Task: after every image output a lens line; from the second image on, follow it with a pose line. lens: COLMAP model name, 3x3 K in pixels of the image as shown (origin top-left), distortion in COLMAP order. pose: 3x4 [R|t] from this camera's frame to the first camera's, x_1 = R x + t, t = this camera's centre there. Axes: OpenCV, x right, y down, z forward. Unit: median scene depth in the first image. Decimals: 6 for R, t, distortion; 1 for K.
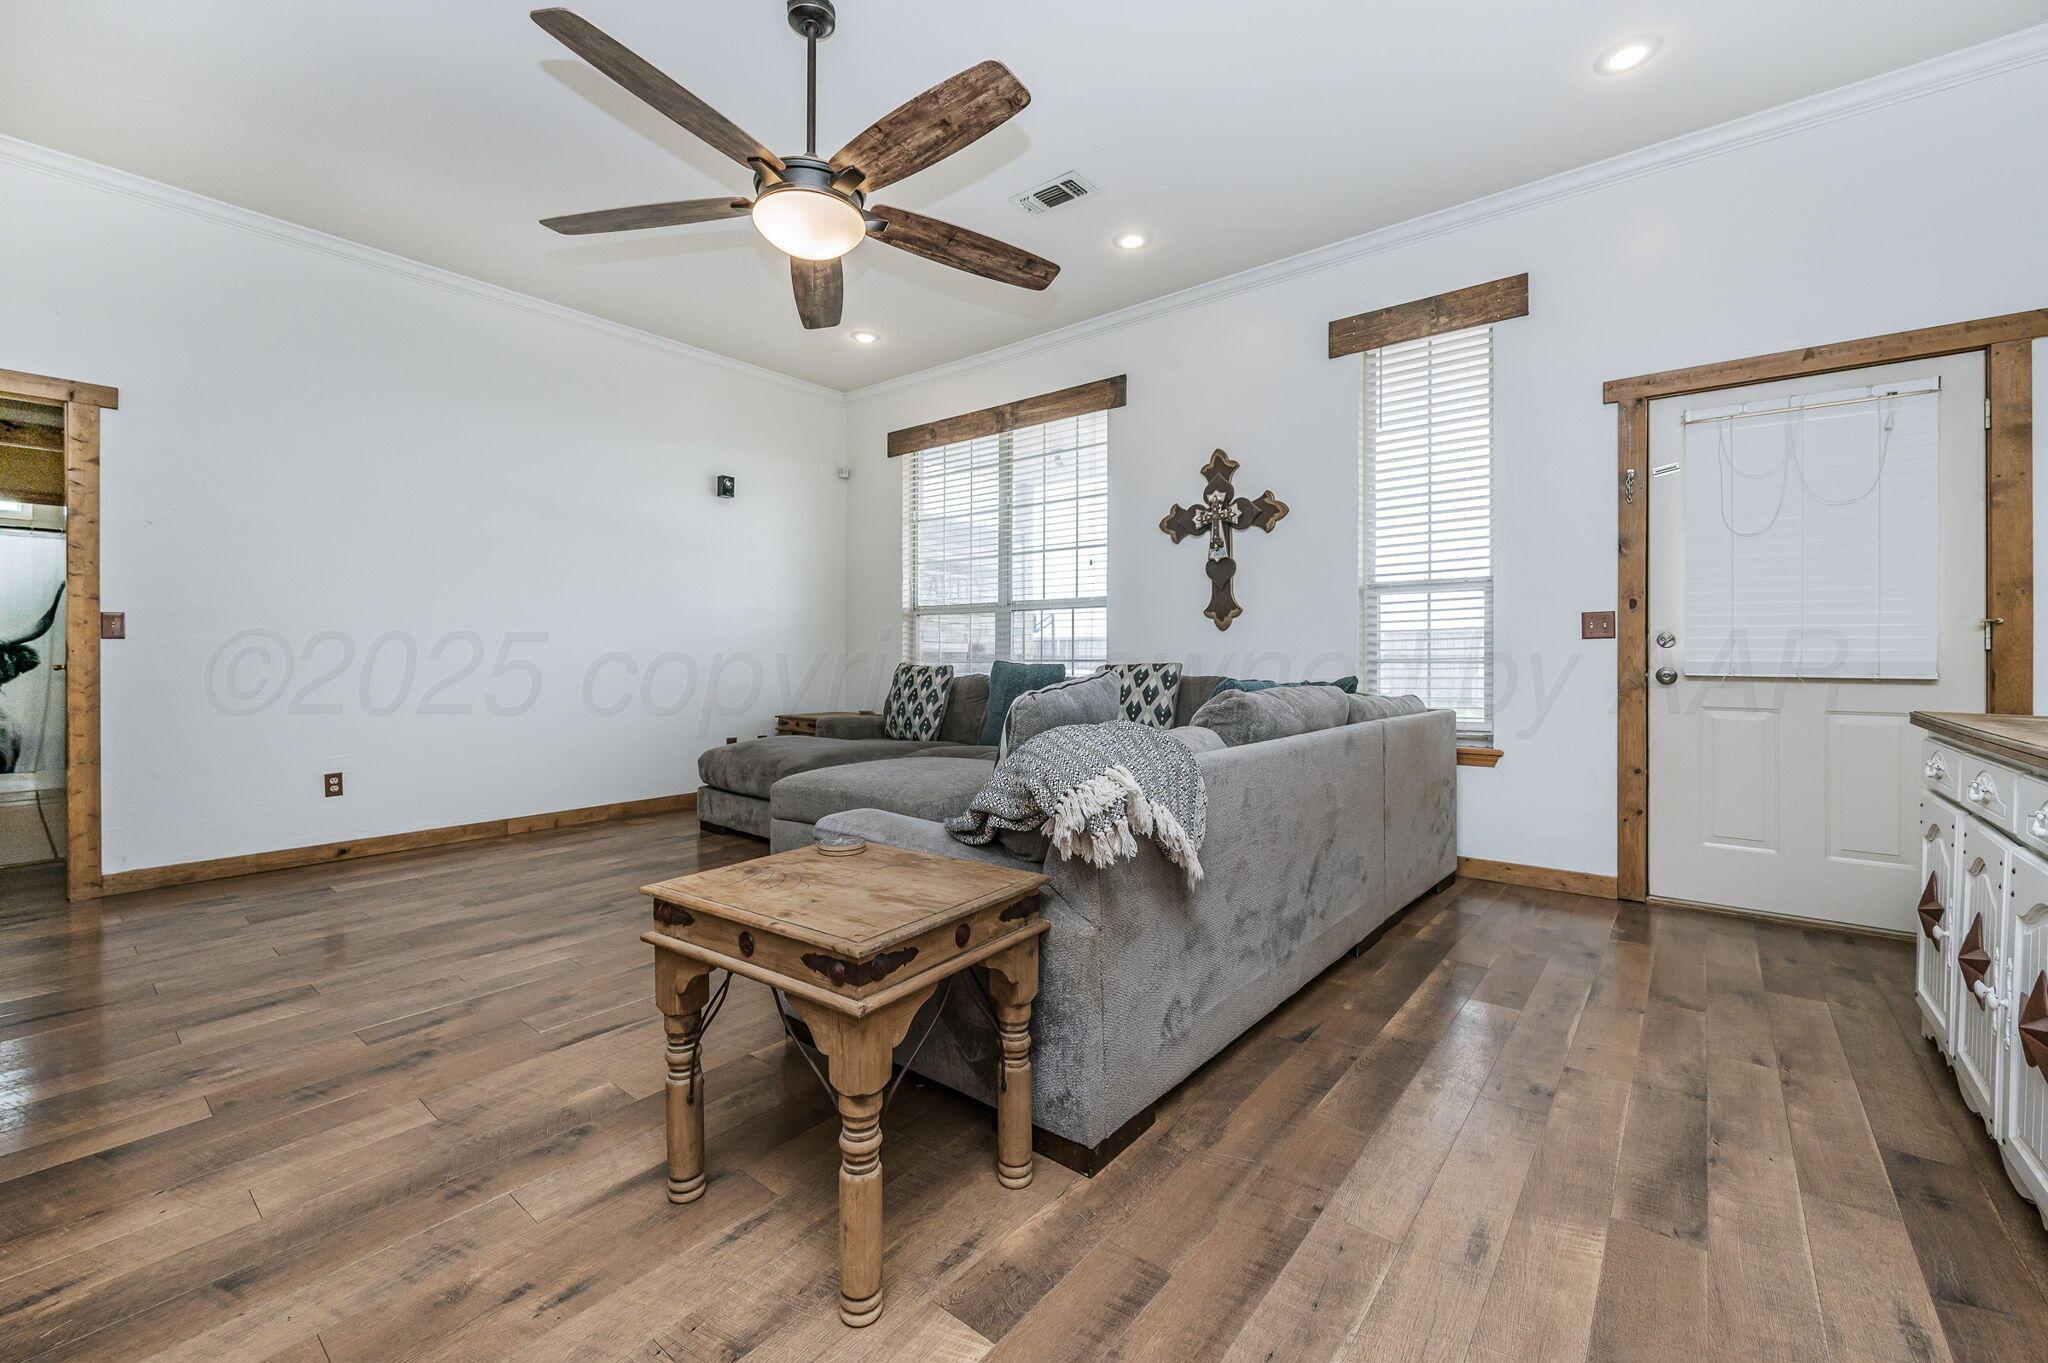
lens RADIAL K [[832.6, 0, 1035.1], [0, 832.6, 665.2], [0, 0, 1]] dist [-0.006959, 0.000167]
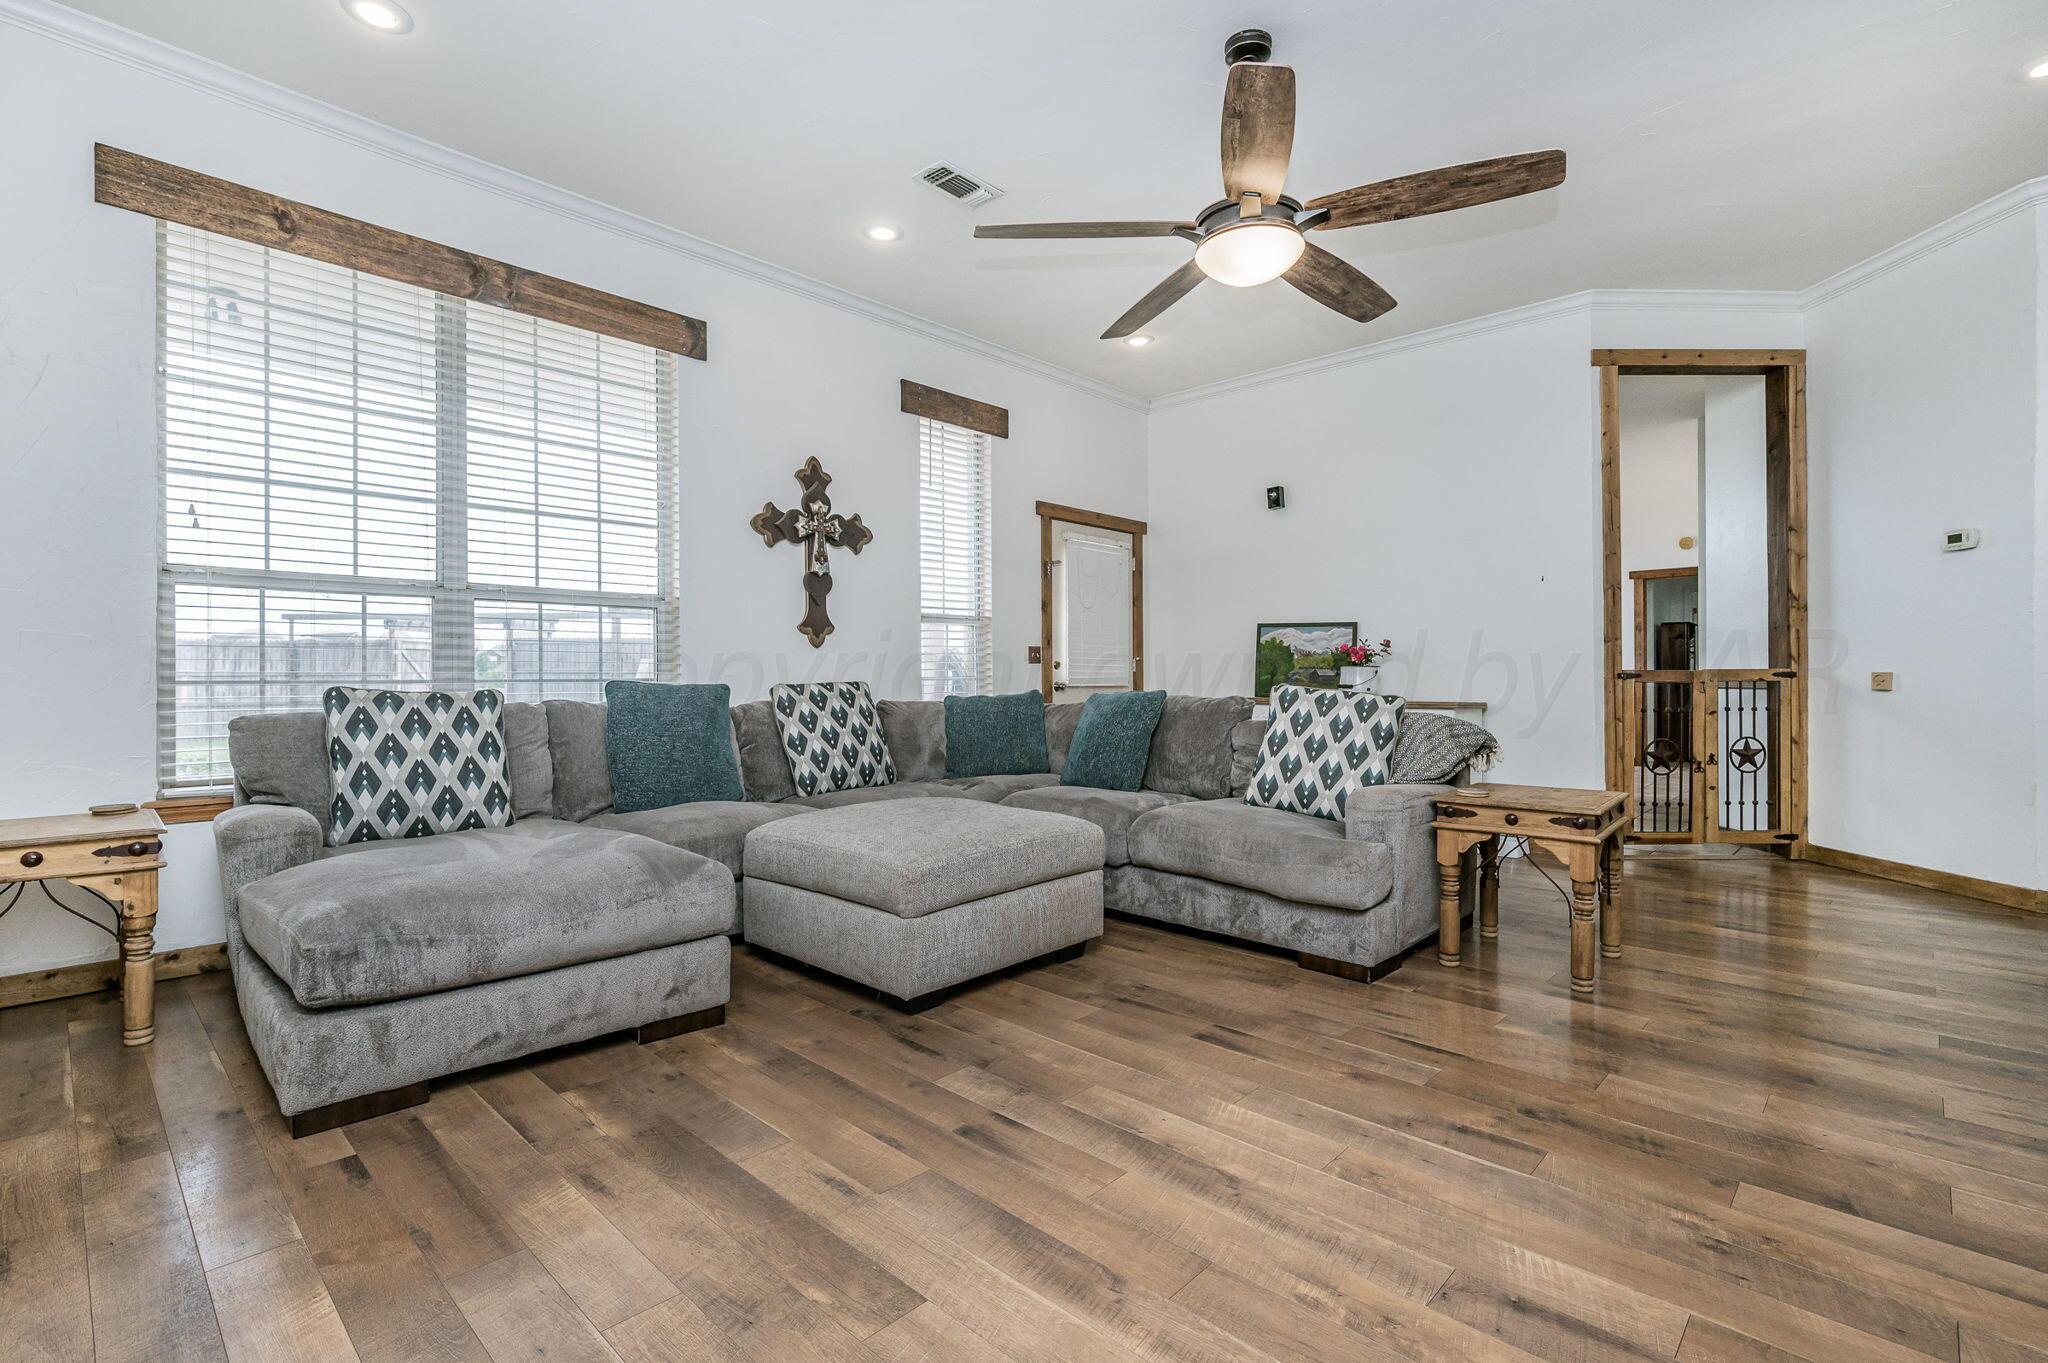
lens RADIAL K [[927.2, 0, 1032.5], [0, 927.2, 678.9], [0, 0, 1]] dist [0.004058, -0.000298]
pose [[0.089246, -0.003461, 0.996004, -0.844077], [0.010443, 0.999942, 0.002539, -0.005924], [-0.995955, 0.010175, 0.089277, 0.680357]]
